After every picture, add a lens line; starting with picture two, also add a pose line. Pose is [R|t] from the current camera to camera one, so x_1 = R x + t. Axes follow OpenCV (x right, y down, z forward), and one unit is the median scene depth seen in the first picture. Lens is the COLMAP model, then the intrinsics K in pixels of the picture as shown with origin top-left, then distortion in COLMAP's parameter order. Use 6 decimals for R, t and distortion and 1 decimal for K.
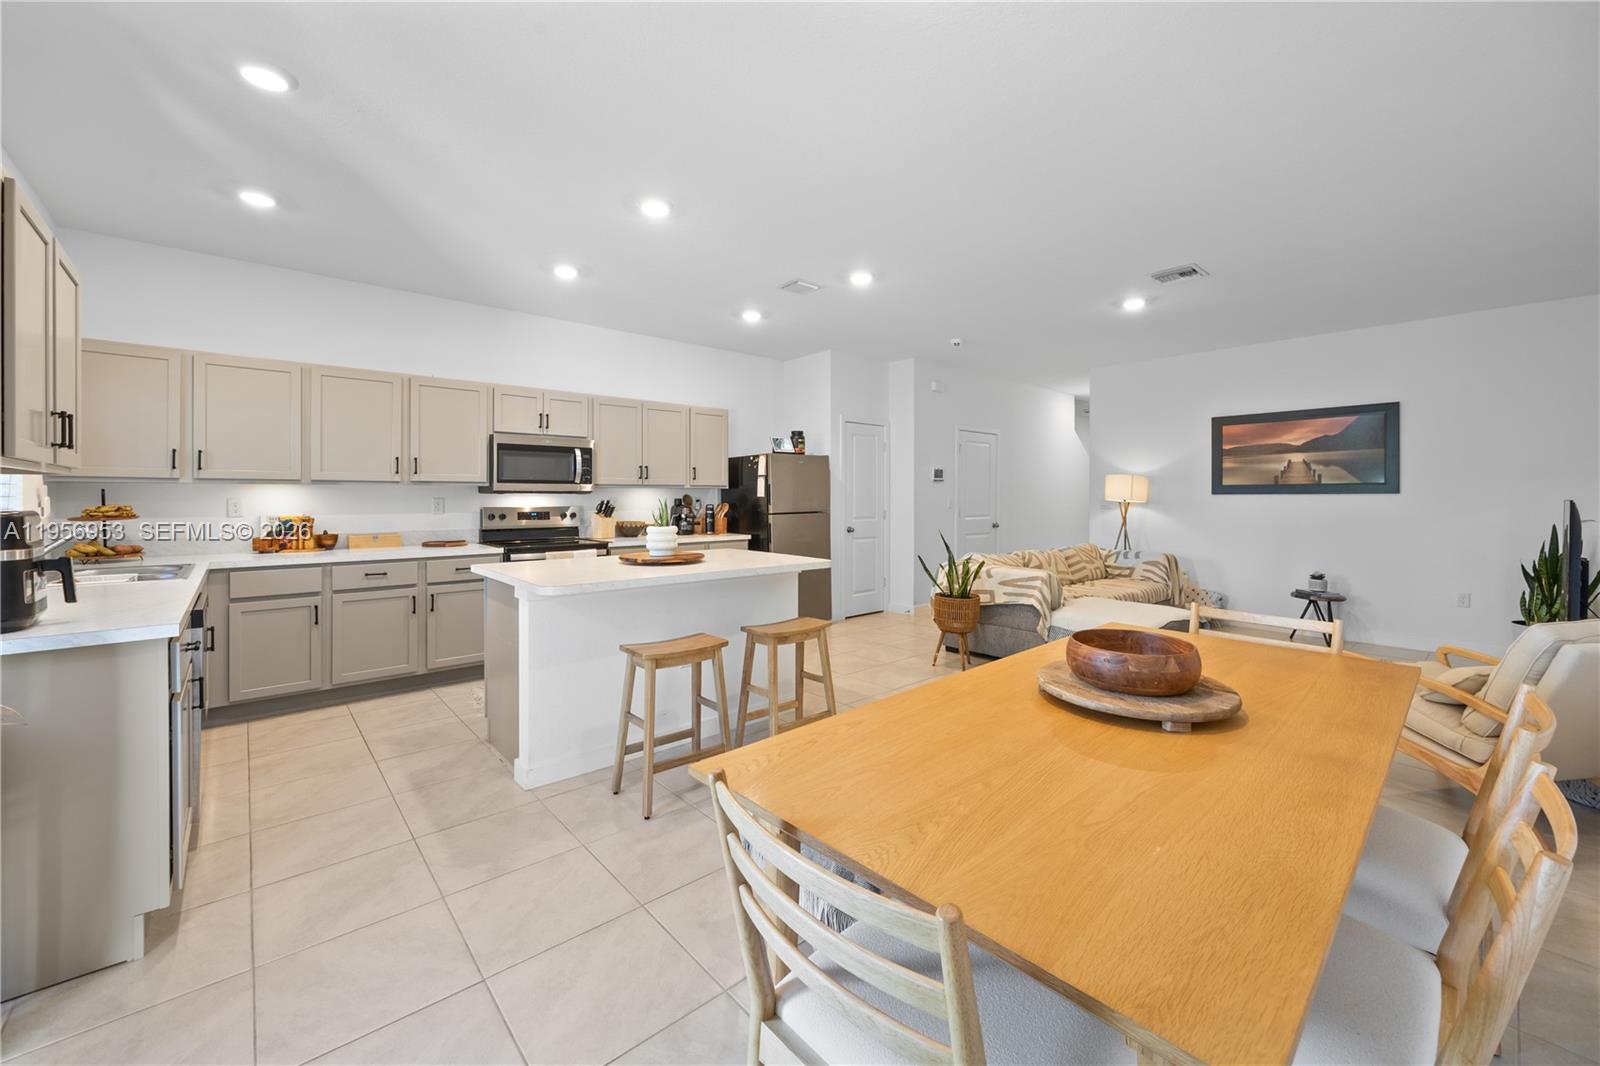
lens RADIAL K [[623.3, 0, 802.3], [0, 623.3, 500.0], [0, 0, 1]] dist [0.005963, -0.000084]
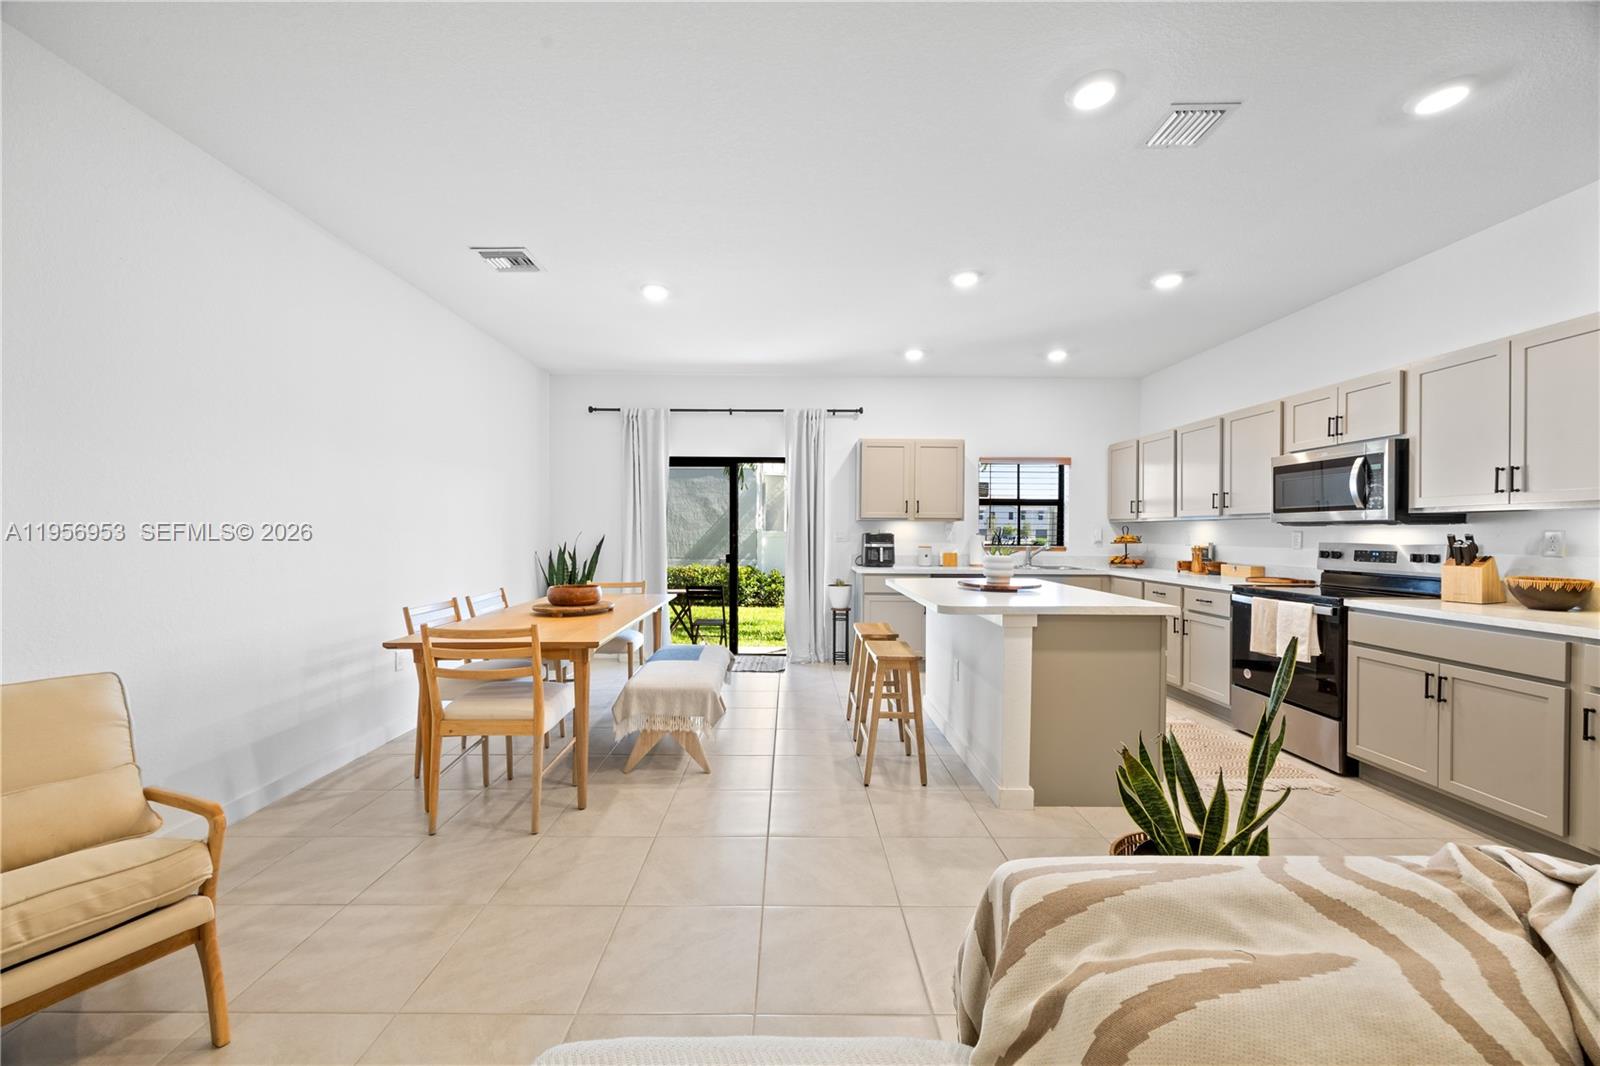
lens RADIAL K [[623.3, 0, 793.8], [0, 623.3, 534.8], [0, 0, 1]] dist [0.005963, -0.000084]
pose [[-0.658072, -0.001239, -0.752954, 0.675713], [-0.010434, 0.999918, 0.007475, 0.003053], [0.752883, 0.012776, -0.658031, 1.214922]]
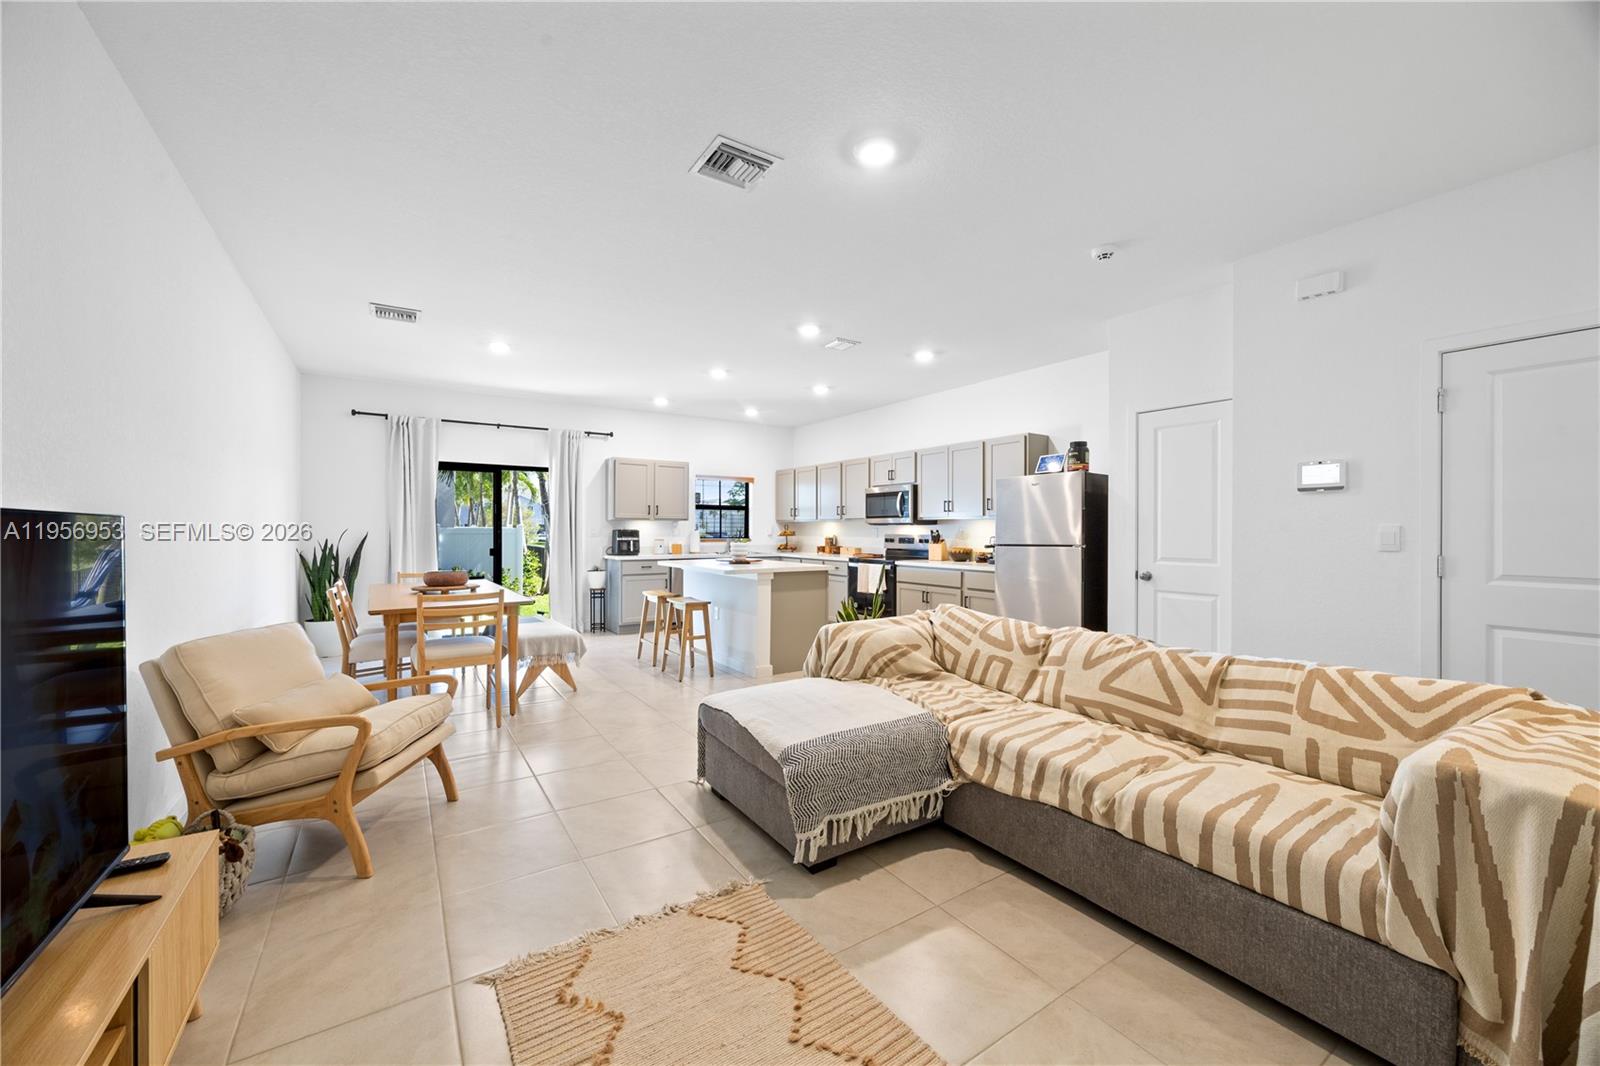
lens RADIAL K [[623.3, 0, 804.4], [0, 623.3, 526.3], [0, 0, 1]] dist [0.005963, -0.000084]
pose [[-0.136635, -0.007292, -0.990595, 1.263515], [-0.009327, 0.999938, -0.006074, 0.004236], [0.990578, 0.008409, -0.136695, 1.205969]]
